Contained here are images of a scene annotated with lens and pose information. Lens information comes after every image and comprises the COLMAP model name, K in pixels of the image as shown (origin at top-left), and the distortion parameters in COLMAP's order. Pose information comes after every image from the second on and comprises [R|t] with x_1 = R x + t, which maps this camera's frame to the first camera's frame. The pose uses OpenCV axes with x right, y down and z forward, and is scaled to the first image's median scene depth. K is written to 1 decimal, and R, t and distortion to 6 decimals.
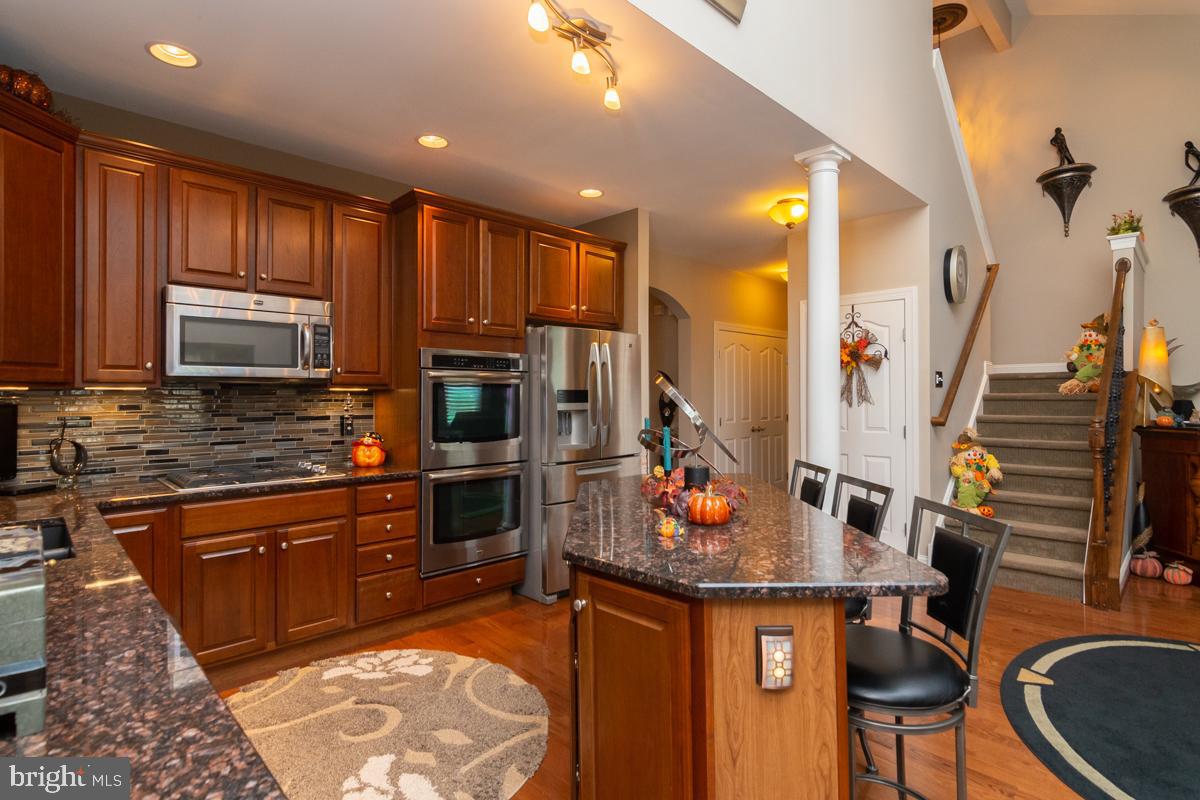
lens RADIAL K [[592.9, 0, 596.9], [0, 592.9, 394.3], [0, 0, 1]] dist [-0.002638, -0.000152]
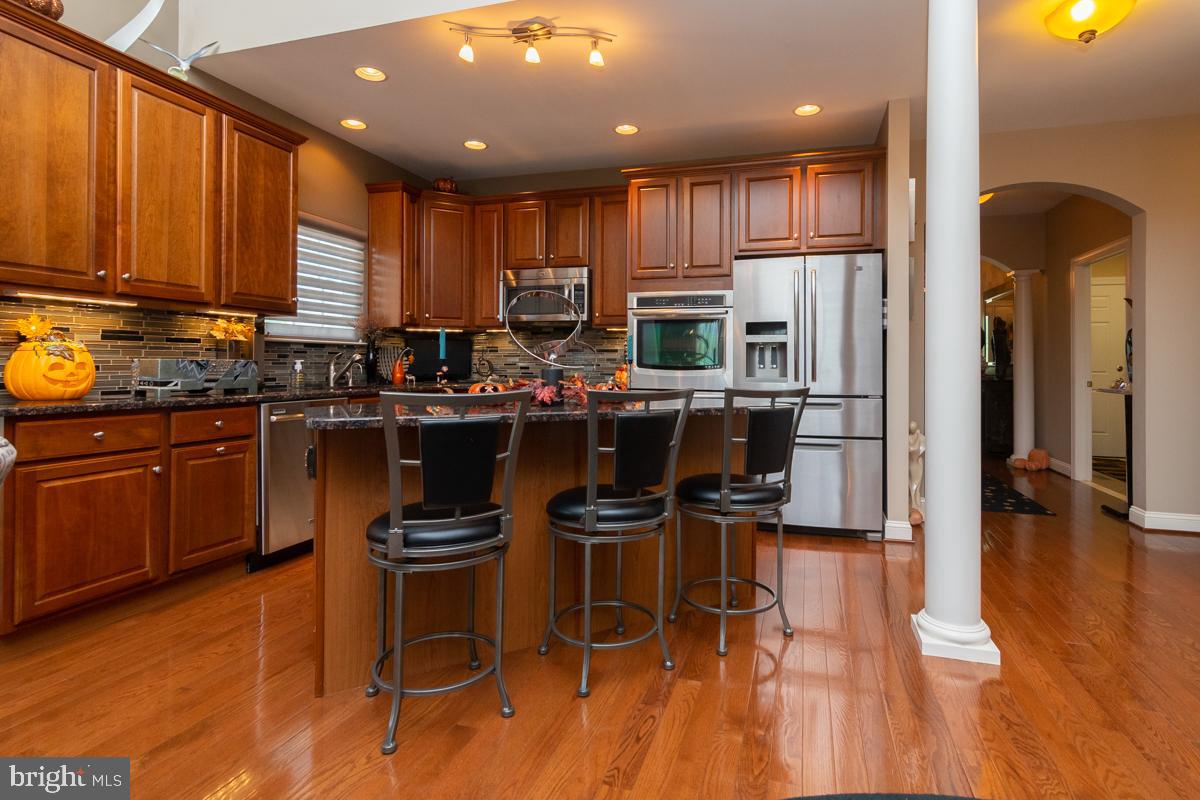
lens RADIAL K [[592.9, 0, 632.3], [0, 592.9, 368.2], [0, 0, 1]] dist [-0.002638, -0.000152]
pose [[0.495588, 0.009787, -0.868503, 0.819905], [-0.006538, 0.999950, 0.007537, 0.074852], [0.868533, 0.001943, 0.495627, 0.371374]]
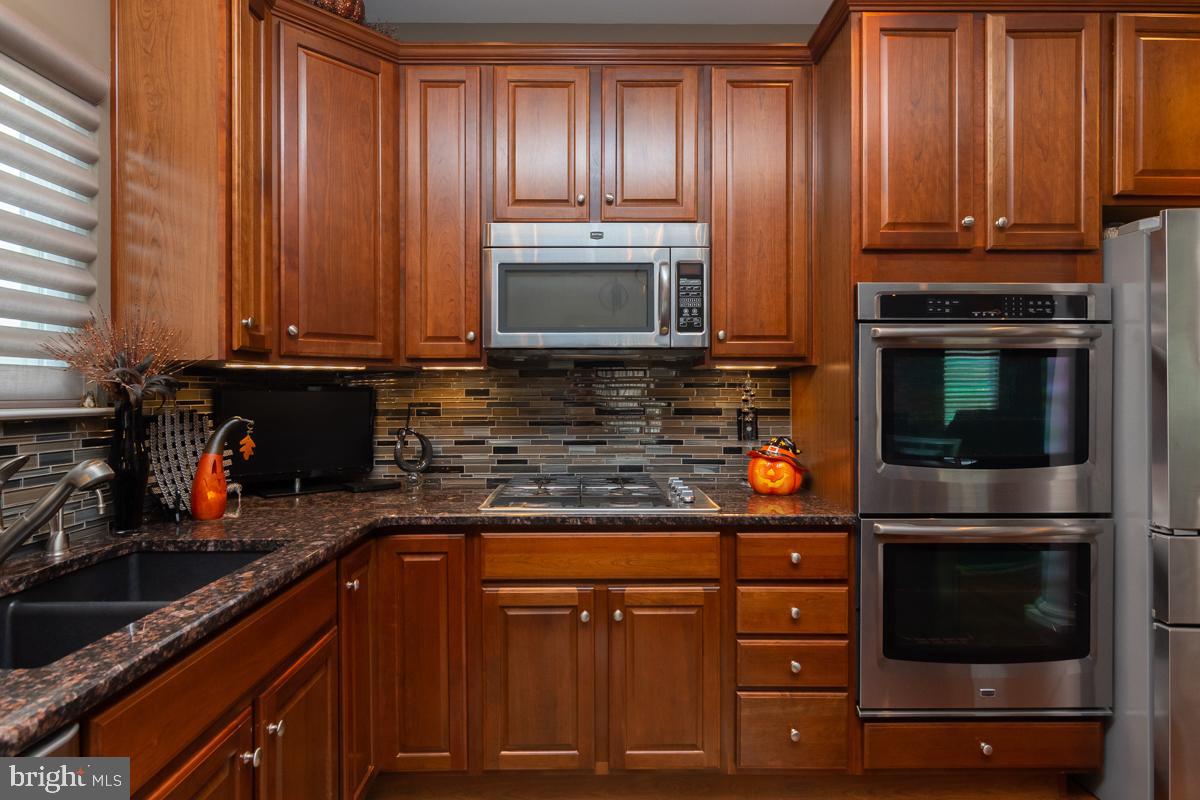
lens RADIAL K [[637.4, 0, 580.0], [0, 637.4, 390.2], [0, 0, 1]] dist [-0.005718, 0.000981]
pose [[0.712835, -0.000524, -0.701332, -0.074783], [0.001296, 0.999999, 0.000569, 0.016501], [0.701331, -0.001315, 0.712835, 0.421569]]
